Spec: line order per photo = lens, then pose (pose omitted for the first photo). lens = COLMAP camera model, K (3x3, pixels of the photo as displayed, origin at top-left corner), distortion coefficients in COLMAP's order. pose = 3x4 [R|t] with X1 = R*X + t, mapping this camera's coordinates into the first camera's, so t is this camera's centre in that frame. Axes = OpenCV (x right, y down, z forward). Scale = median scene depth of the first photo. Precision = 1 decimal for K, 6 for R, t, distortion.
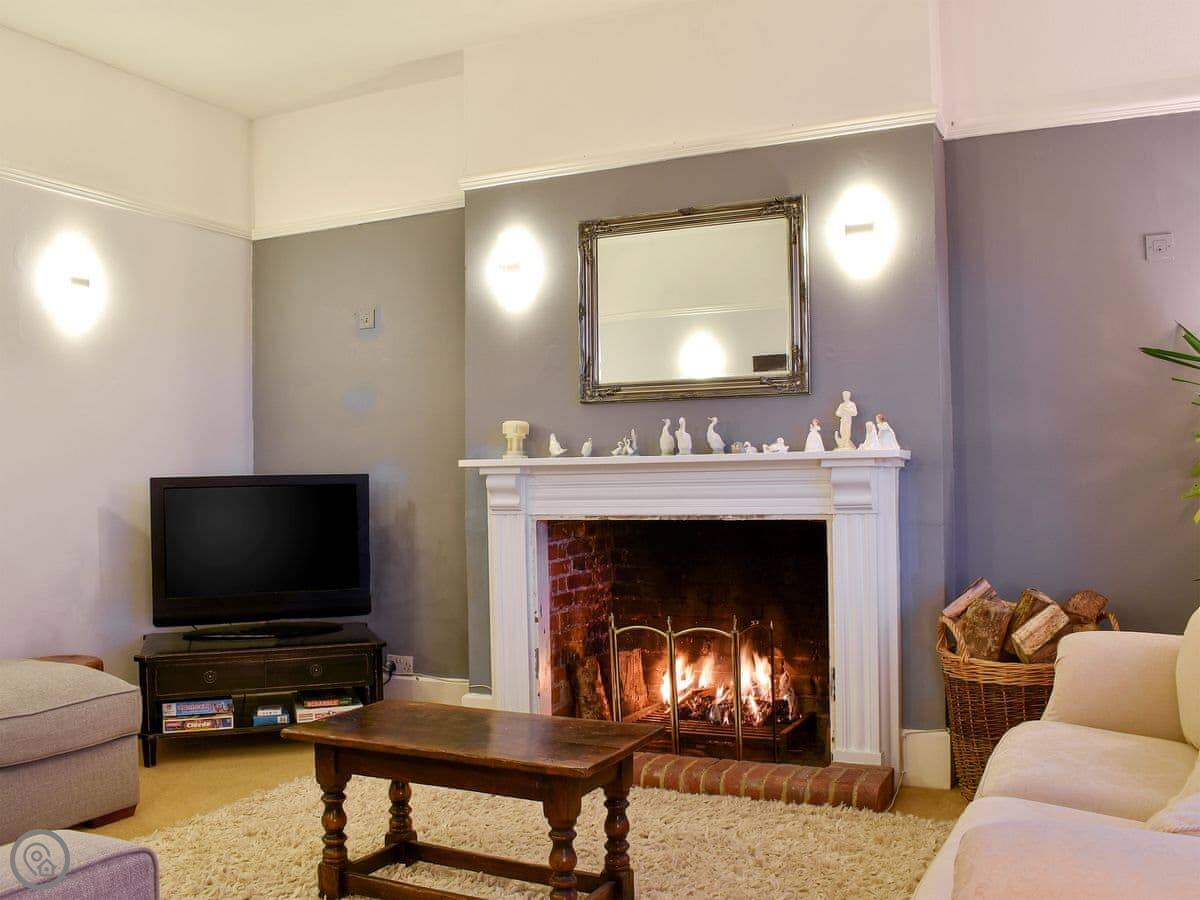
lens RADIAL K [[2178.4, 0, 600.3], [0, 2178.4, 401.3], [0, 0, 1]] dist [-0.097460, -0.123186]
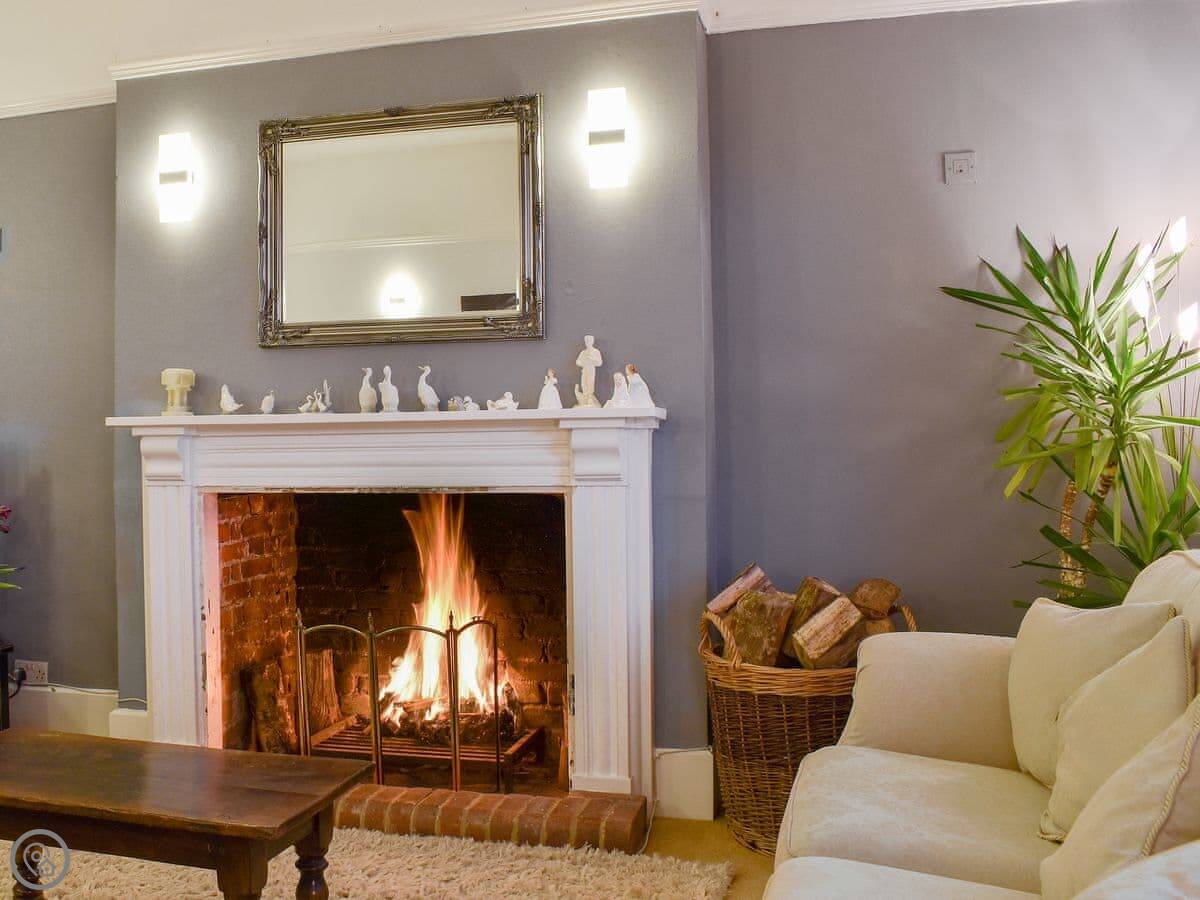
lens RADIAL K [[2178.4, 0, 600.3], [0, 2178.4, 401.3], [0, 0, 1]] dist [-0.097460, -0.123186]
pose [[0.987689, 0.006228, 0.156304, -0.010412], [-0.009037, 0.999810, 0.017264, 0.005882], [-0.156166, -0.018464, 0.987558, 0.191672]]
